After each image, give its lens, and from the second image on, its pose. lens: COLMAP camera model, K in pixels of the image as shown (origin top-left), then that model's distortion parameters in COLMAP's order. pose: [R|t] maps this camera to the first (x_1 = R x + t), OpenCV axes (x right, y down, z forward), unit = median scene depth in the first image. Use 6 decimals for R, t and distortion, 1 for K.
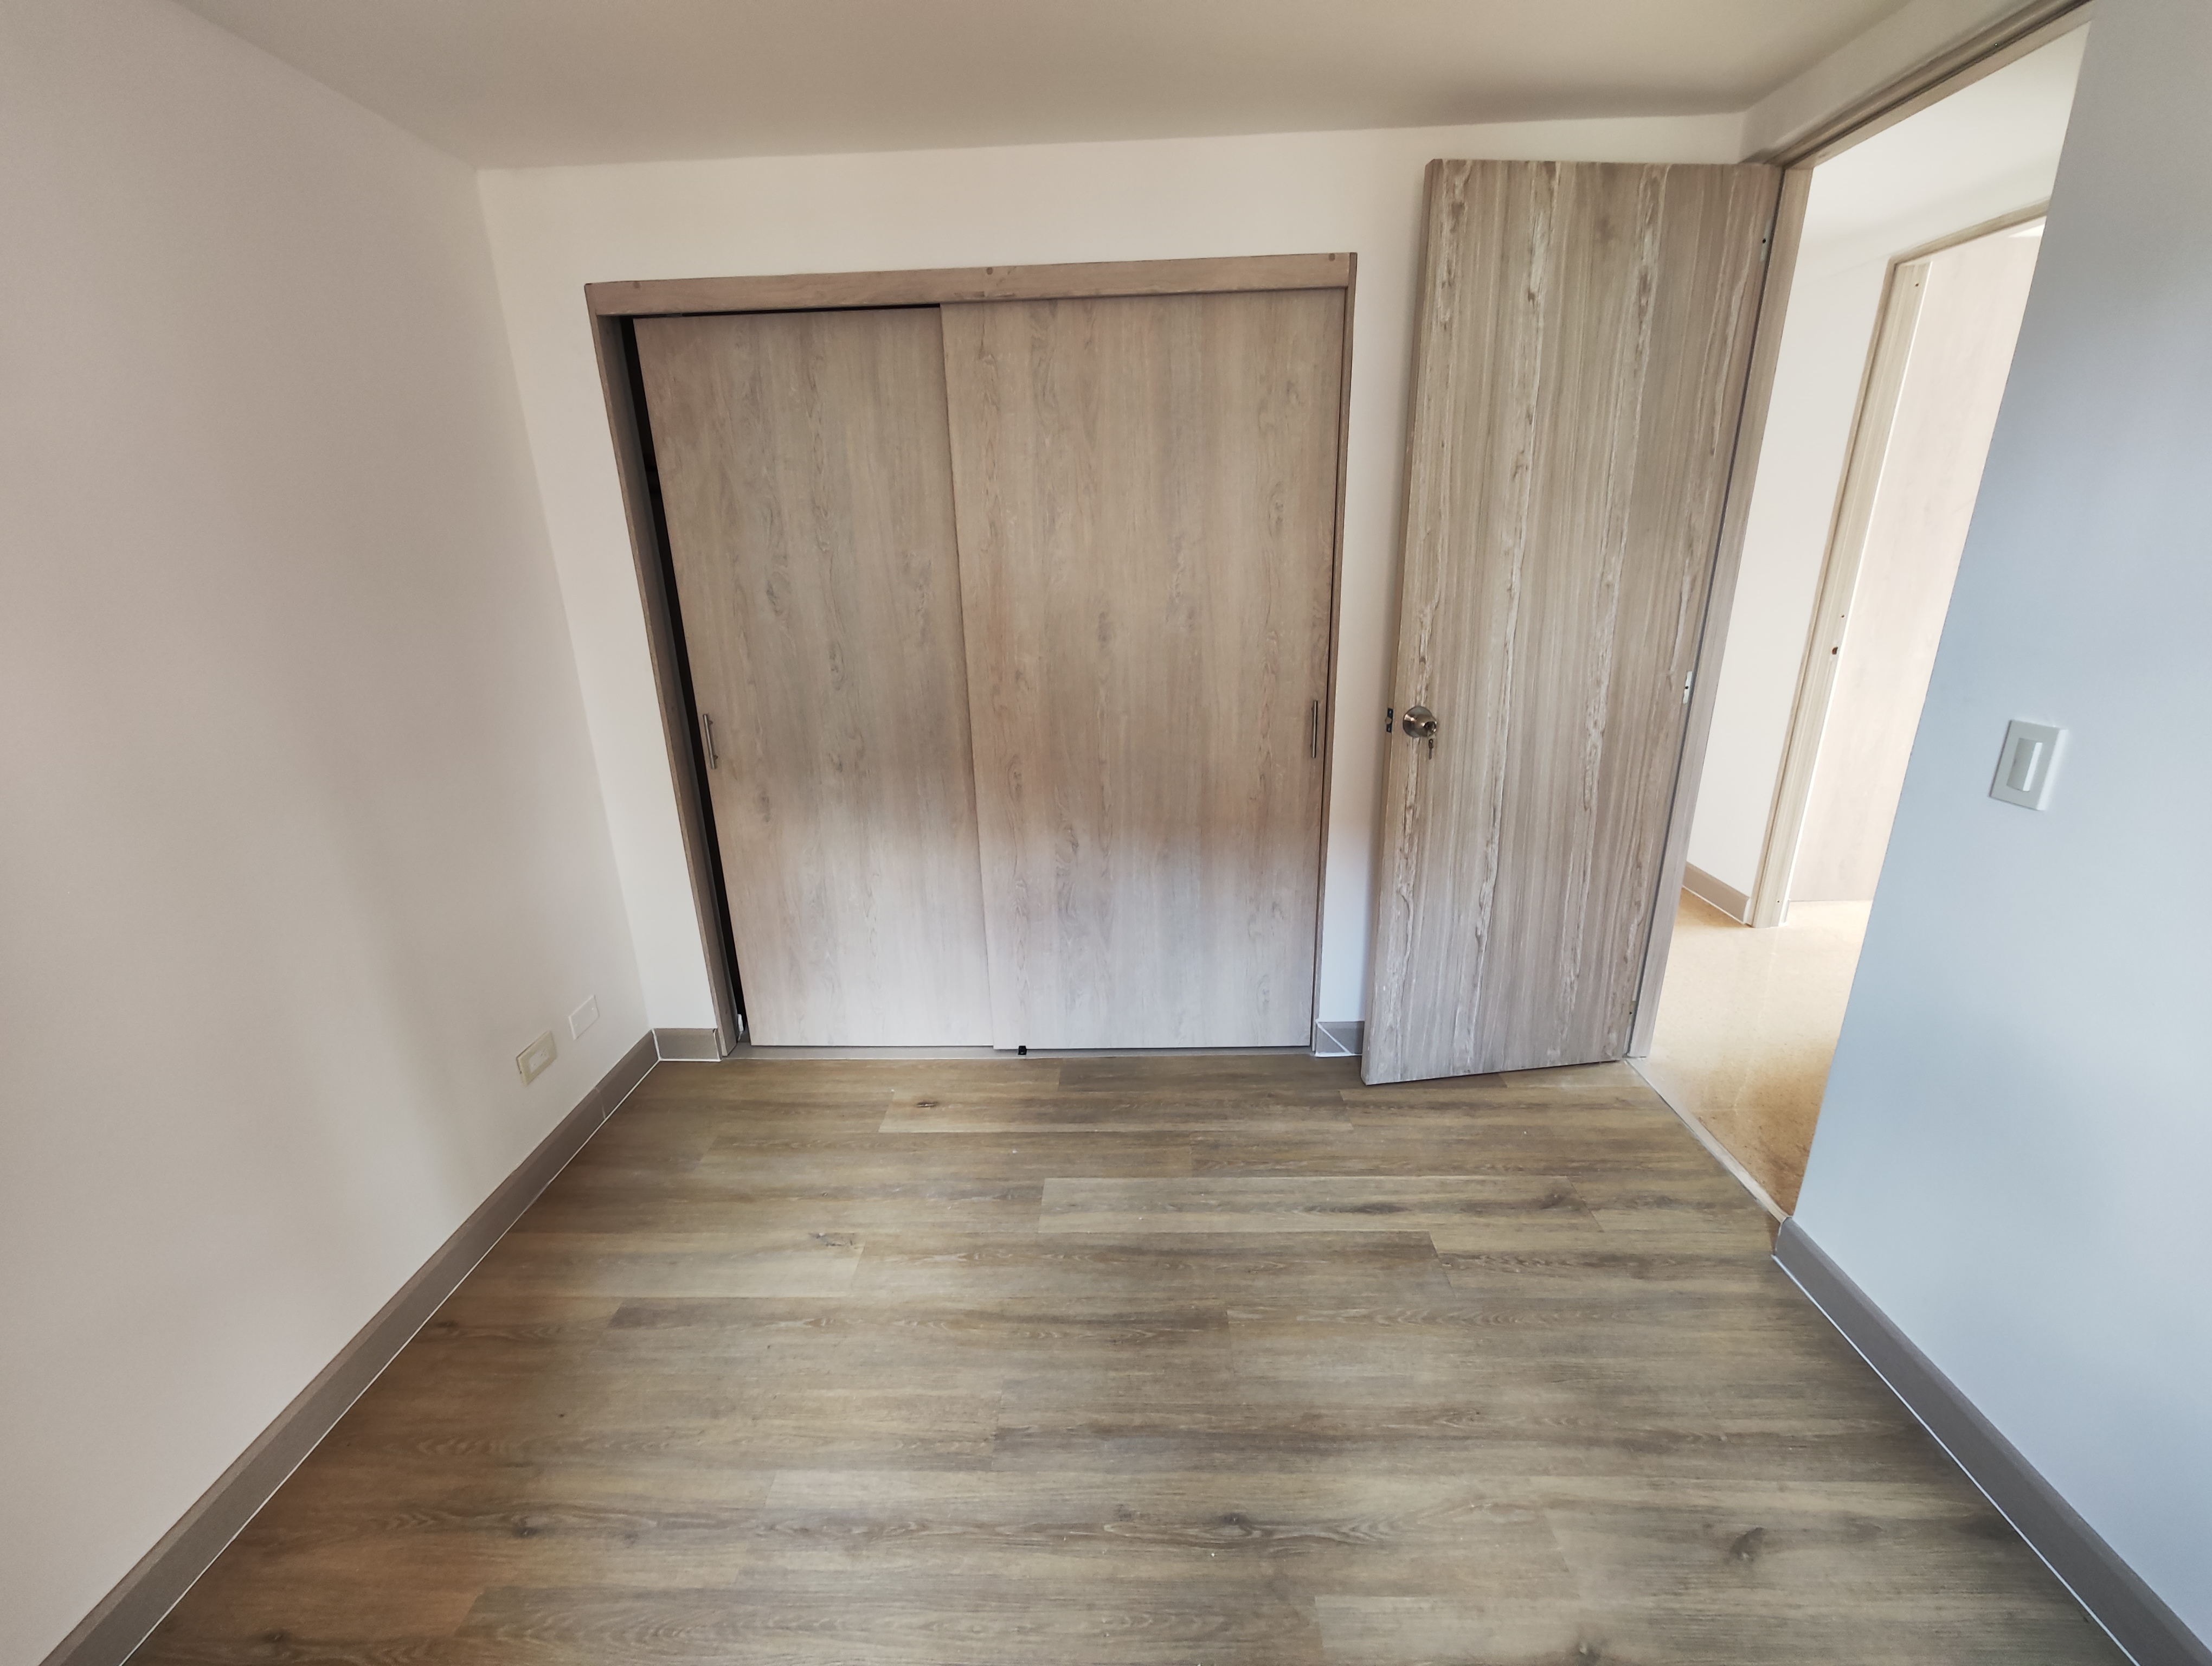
lens RADIAL K [[907.6, 0, 1107.8], [0, 907.6, 831.7], [0, 0, 1]] dist [0.002605, 0.000167]
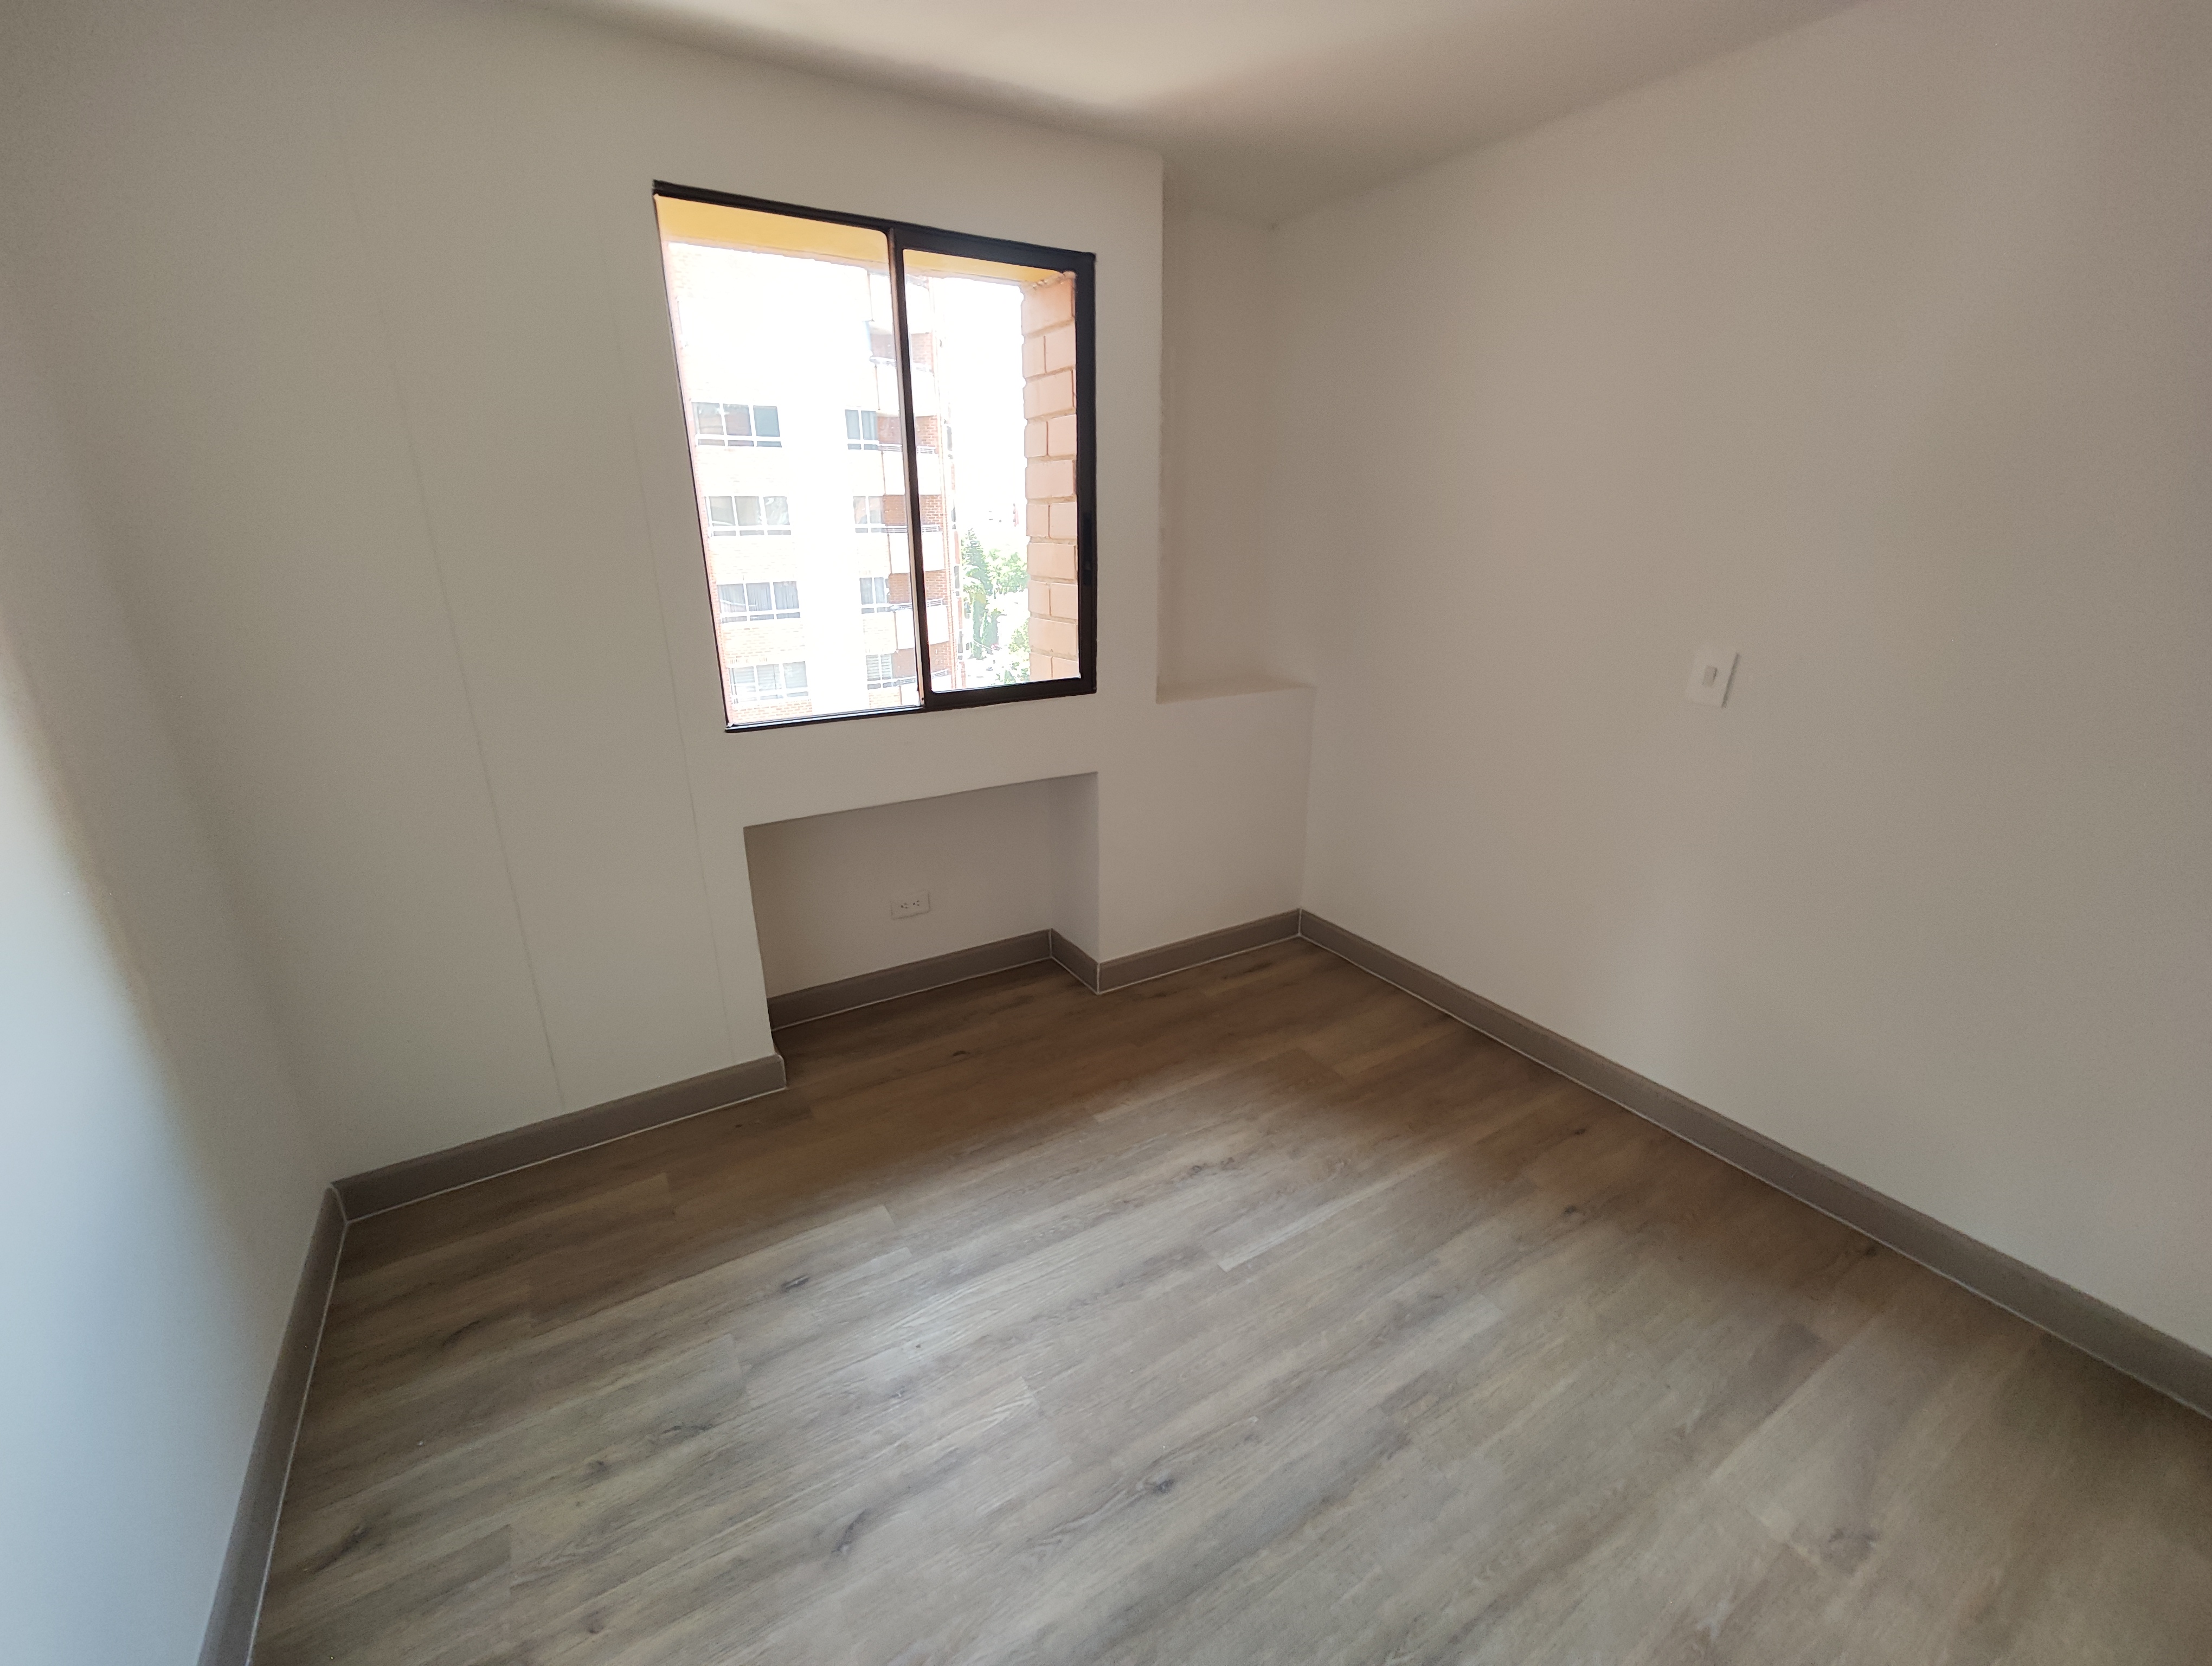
lens RADIAL K [[907.6, 0, 1101.9], [0, 907.6, 835.3], [0, 0, 1]] dist [0.002605, 0.000167]
pose [[-0.837072, 0.212179, -0.504272, 0.526050], [-0.143490, 0.804317, 0.576615, -0.381036], [0.527940, 0.555027, -0.642826, 1.151958]]
